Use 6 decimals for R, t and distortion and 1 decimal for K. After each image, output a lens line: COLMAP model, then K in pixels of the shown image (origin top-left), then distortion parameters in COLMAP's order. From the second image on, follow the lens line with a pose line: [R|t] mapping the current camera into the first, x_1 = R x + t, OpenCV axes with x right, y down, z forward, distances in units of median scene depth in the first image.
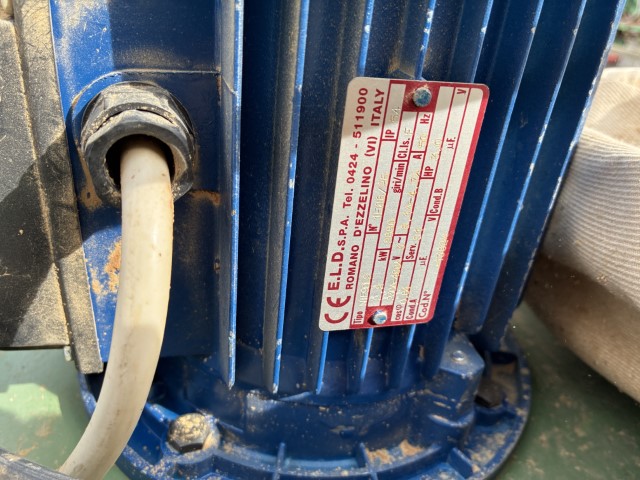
lens RADIAL K [[481.3, 0, 322.2], [0, 481.3, 240.8], [0, 0, 1]] dist [0.075913, -0.105218]
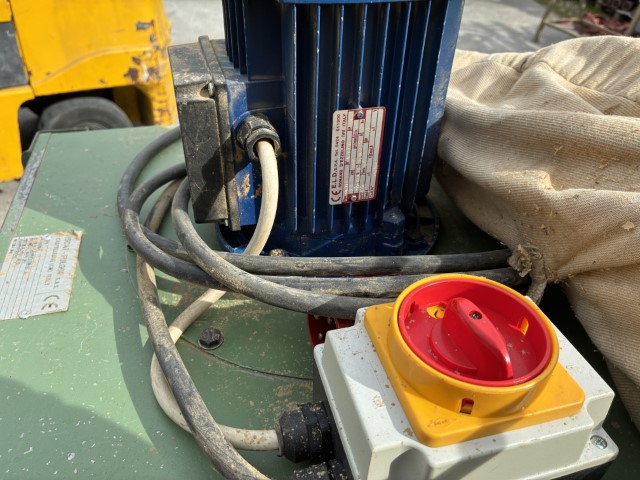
lens RADIAL K [[481.3, 0, 322.2], [0, 481.3, 240.8], [0, 0, 1]] dist [0.075913, -0.105218]
pose [[0.997259, -0.064238, -0.036722, 0.038629], [0.069447, 0.983865, 0.164883, -0.049870], [0.025537, -0.166981, 0.985629, -1.644126]]
